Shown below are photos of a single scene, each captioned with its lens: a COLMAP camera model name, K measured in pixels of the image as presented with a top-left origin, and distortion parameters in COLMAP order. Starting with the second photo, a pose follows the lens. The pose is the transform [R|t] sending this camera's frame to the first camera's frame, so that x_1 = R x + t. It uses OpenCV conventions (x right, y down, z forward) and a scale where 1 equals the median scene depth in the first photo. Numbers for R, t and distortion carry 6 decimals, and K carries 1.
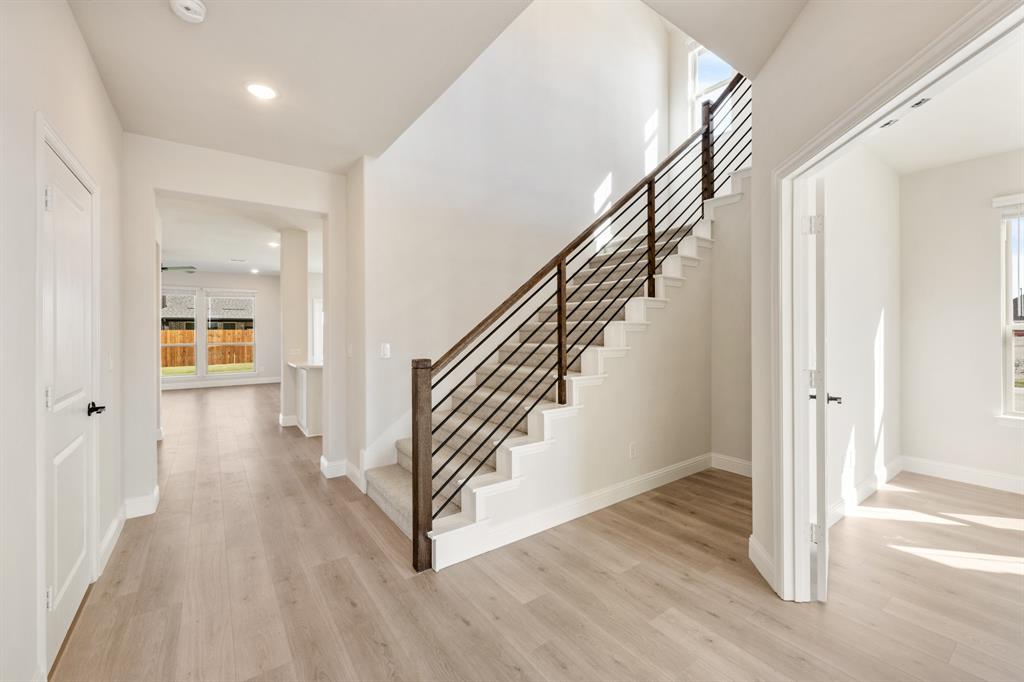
lens RADIAL K [[419.8, 0, 517.0], [0, 419.8, 332.3], [0, 0, 1]] dist [0.003693, 0.000109]
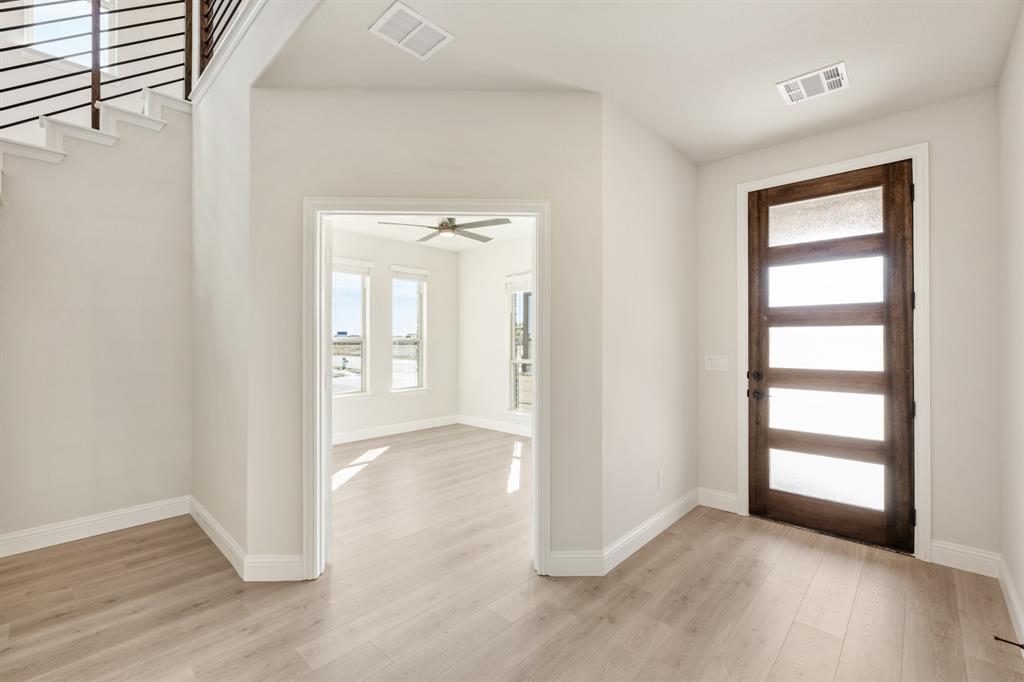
lens RADIAL K [[419.8, 0, 519.3], [0, 419.8, 340.5], [0, 0, 1]] dist [0.003693, 0.000109]
pose [[-0.171886, 0.002935, 0.985112, -0.415706], [-0.000280, 0.999995, -0.003028, -0.009669], [-0.985117, -0.000797, -0.171884, 0.454367]]
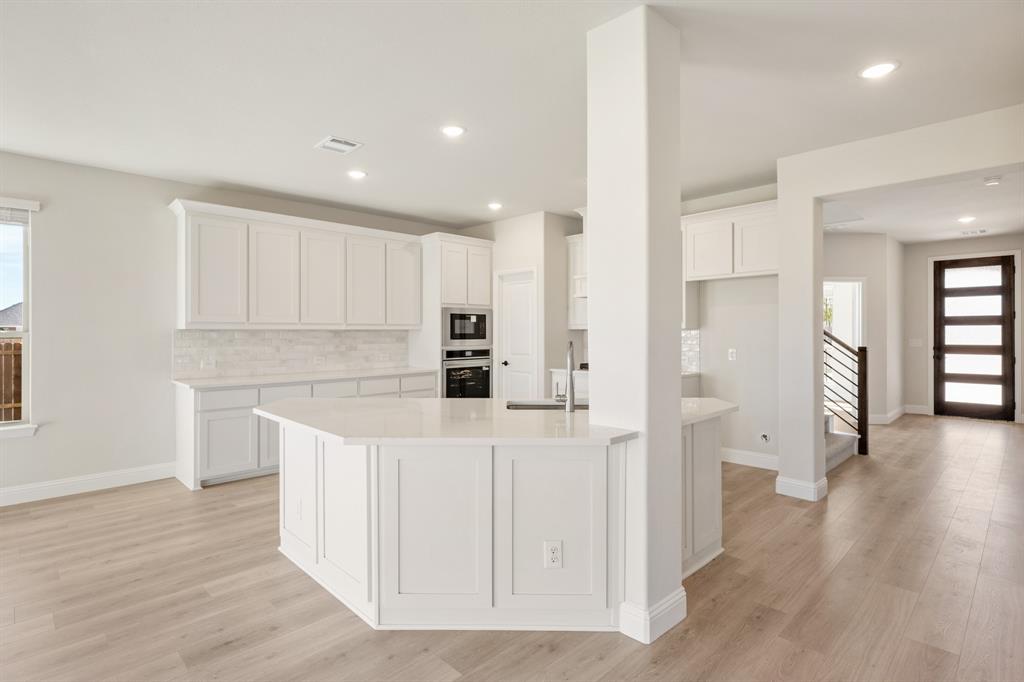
lens RADIAL K [[509.2, 0, 507.2], [0, 509.2, 335.2], [0, 0, 1]] dist [0.003790, -0.000920]
pose [[-0.135410, -0.003965, 0.990782, -2.227158], [0.003564, 0.999984, 0.004488, -0.017244], [-0.990783, 0.004139, -0.135394, 2.806658]]
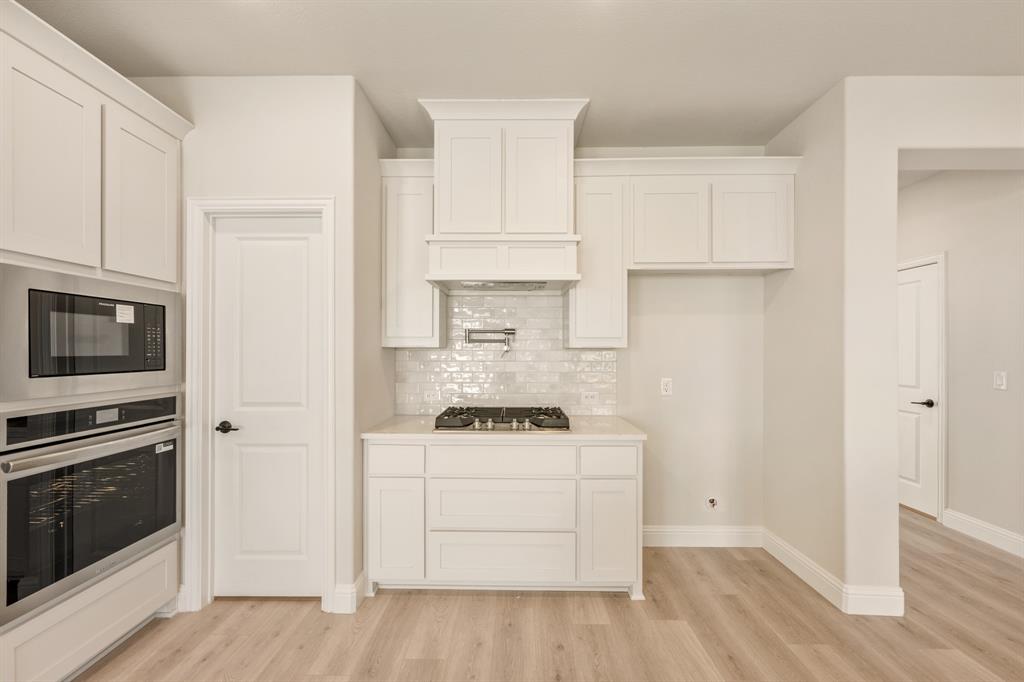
lens RADIAL K [[419.8, 0, 506.5], [0, 419.8, 349.2], [0, 0, 1]] dist [0.003693, 0.000109]
pose [[-0.796117, 0.001427, 0.605141, -0.581725], [-0.000633, 0.999995, -0.003191, -0.024880], [-0.605143, -0.002924, -0.796112, 2.810744]]
